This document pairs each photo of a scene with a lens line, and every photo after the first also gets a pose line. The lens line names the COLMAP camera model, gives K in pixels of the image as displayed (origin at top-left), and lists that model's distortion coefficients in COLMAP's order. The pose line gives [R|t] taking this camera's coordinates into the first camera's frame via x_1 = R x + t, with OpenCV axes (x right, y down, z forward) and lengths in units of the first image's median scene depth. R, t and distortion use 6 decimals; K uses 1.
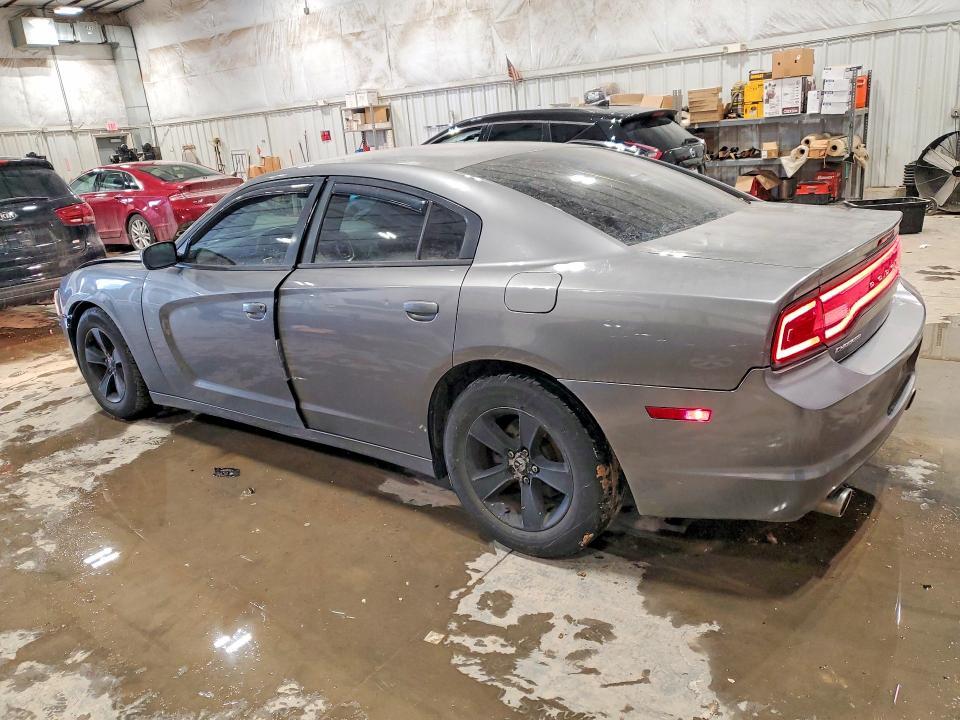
lens RADIAL K [[743.2, 0, 480.0], [0, 743.2, 360.0], [0, 0, 1]] dist [0.012545, 0.005160]
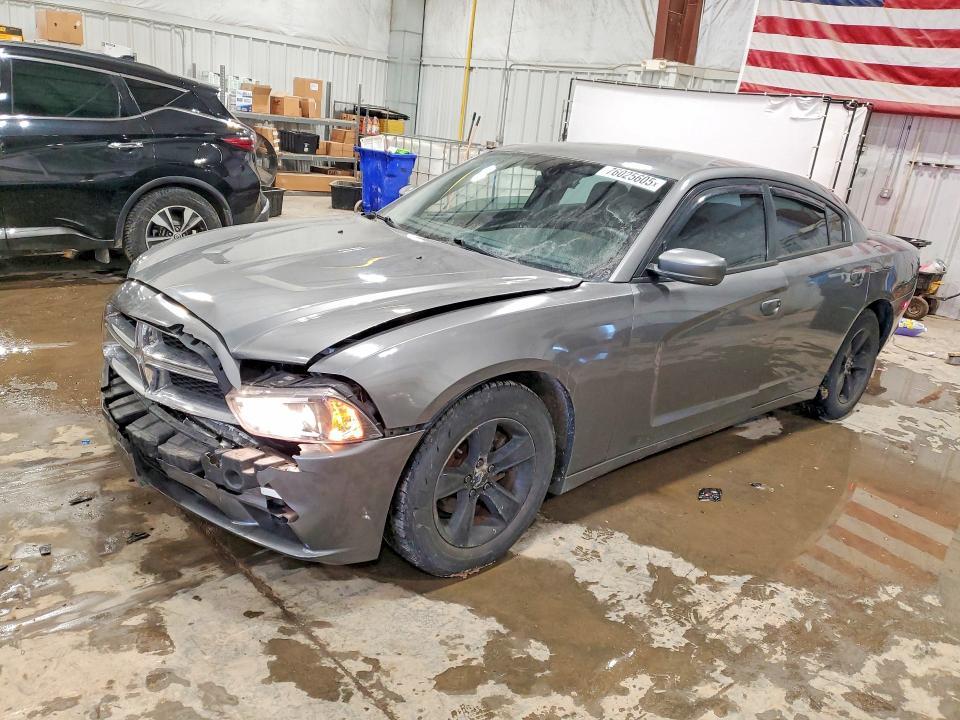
lens RADIAL K [[743.2, 0, 480.0], [0, 743.2, 360.0], [0, 0, 1]] dist [0.012545, 0.005160]
pose [[0.176466, -0.205958, 0.962518, -1.167728], [0.171764, 0.969304, 0.175919, -0.210030], [-0.969204, 0.134282, 0.206425, 0.992570]]
